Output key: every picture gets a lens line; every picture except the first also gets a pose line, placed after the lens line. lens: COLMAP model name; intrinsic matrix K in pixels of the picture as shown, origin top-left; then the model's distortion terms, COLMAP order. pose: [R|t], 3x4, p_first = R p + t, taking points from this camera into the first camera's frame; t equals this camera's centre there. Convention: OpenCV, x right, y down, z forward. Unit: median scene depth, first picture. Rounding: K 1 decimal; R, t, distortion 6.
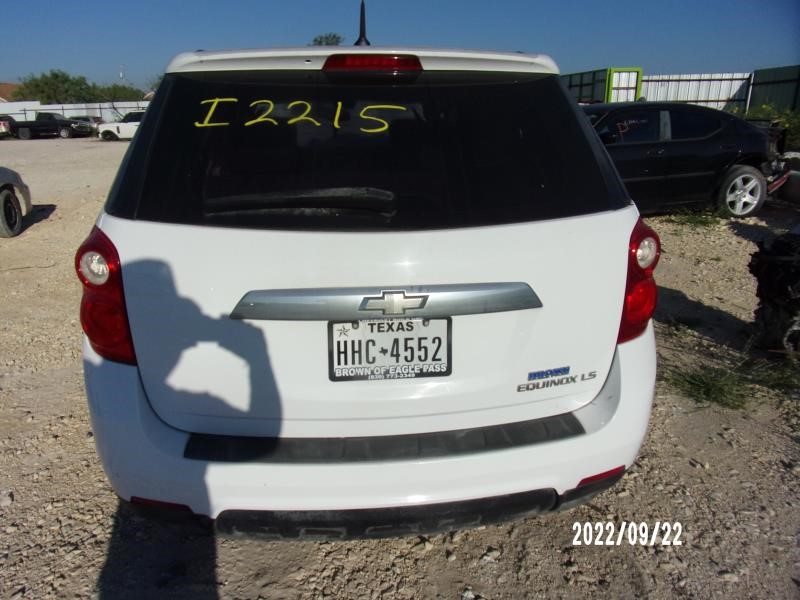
lens RADIAL K [[582.6, 0, 400.0], [0, 582.6, 300.0], [0, 0, 1]] dist [-0.037710, -0.000749]
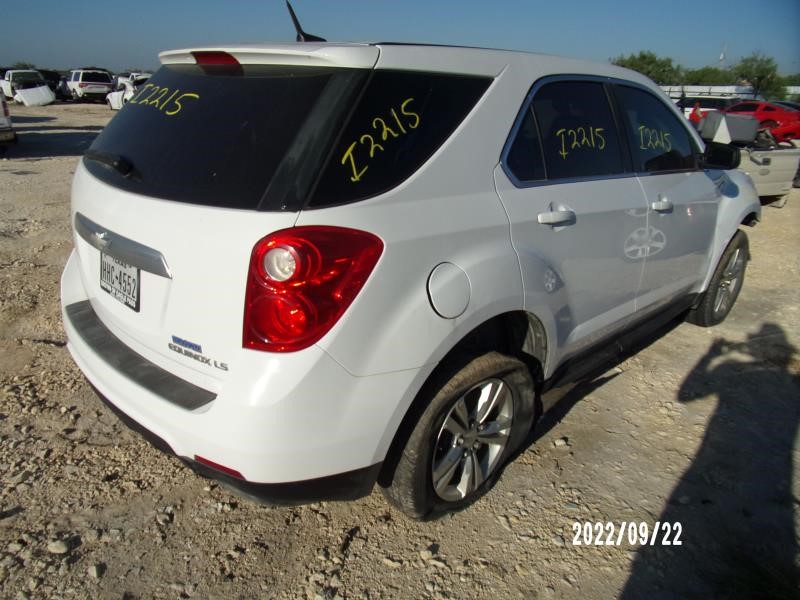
lens RADIAL K [[603.6, 0, 400.0], [0, 603.6, 300.0], [0, 0, 1]] dist [-0.036253, 0.000418]
pose [[0.618777, 0.290540, -0.729864, 1.245451], [-0.280401, 0.949577, 0.140279, -0.213235], [0.733819, 0.117853, 0.669045, 0.503838]]
